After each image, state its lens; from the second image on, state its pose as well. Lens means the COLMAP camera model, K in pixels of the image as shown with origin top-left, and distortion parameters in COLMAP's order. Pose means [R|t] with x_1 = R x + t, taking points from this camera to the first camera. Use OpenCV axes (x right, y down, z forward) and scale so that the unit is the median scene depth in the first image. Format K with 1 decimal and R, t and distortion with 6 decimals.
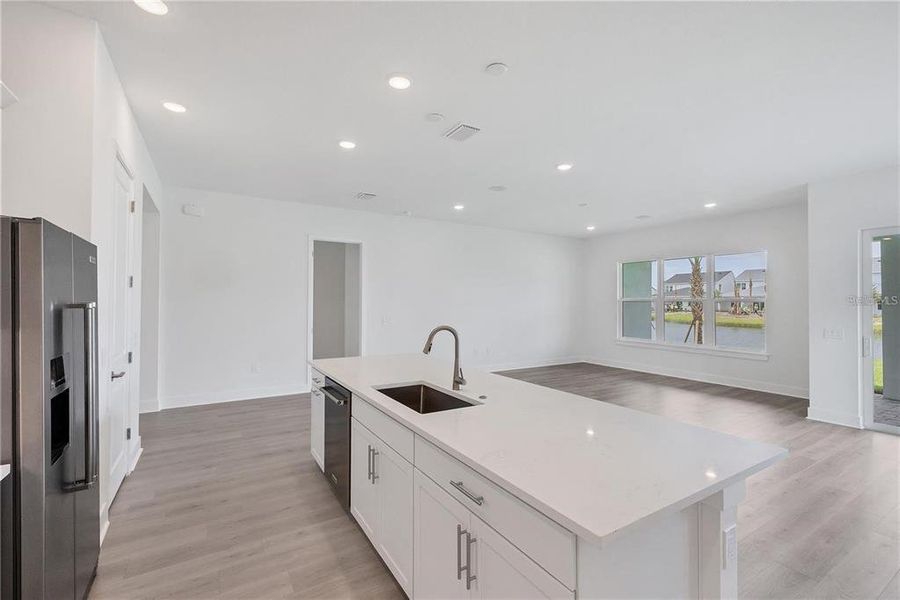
lens RADIAL K [[390.2, 0, 450.0], [0, 390.2, 300.0], [0, 0, 1]] dist [0.000477, 0.000026]
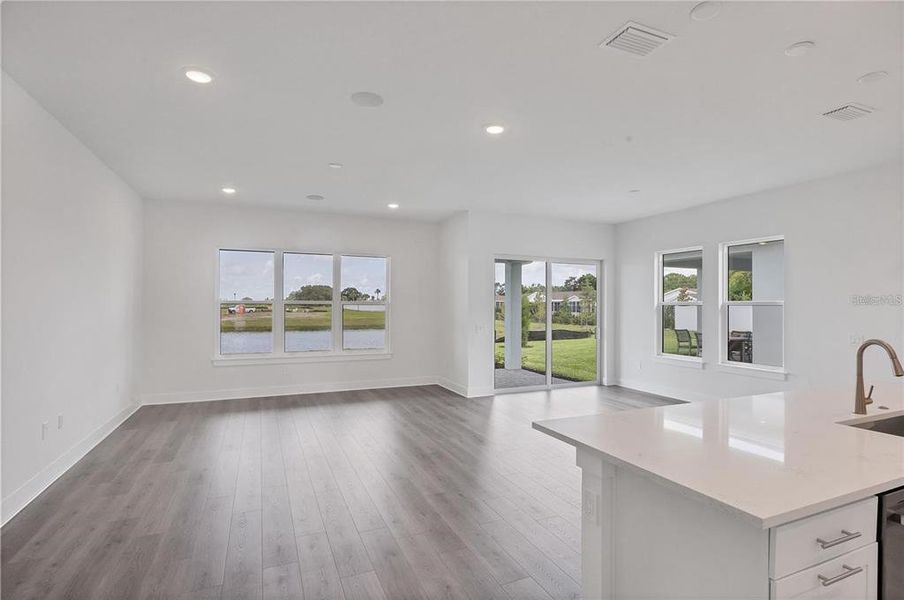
lens RADIAL K [[450.7, 0, 452.0], [0, 450.7, 300.0], [0, 0, 1]] dist [-0.005439, -0.001176]
pose [[0.138807, 0.007018, 0.990295, -1.051426], [-0.008710, 0.999945, -0.005866, -0.004588], [-0.990281, -0.007811, 0.138860, 1.707724]]
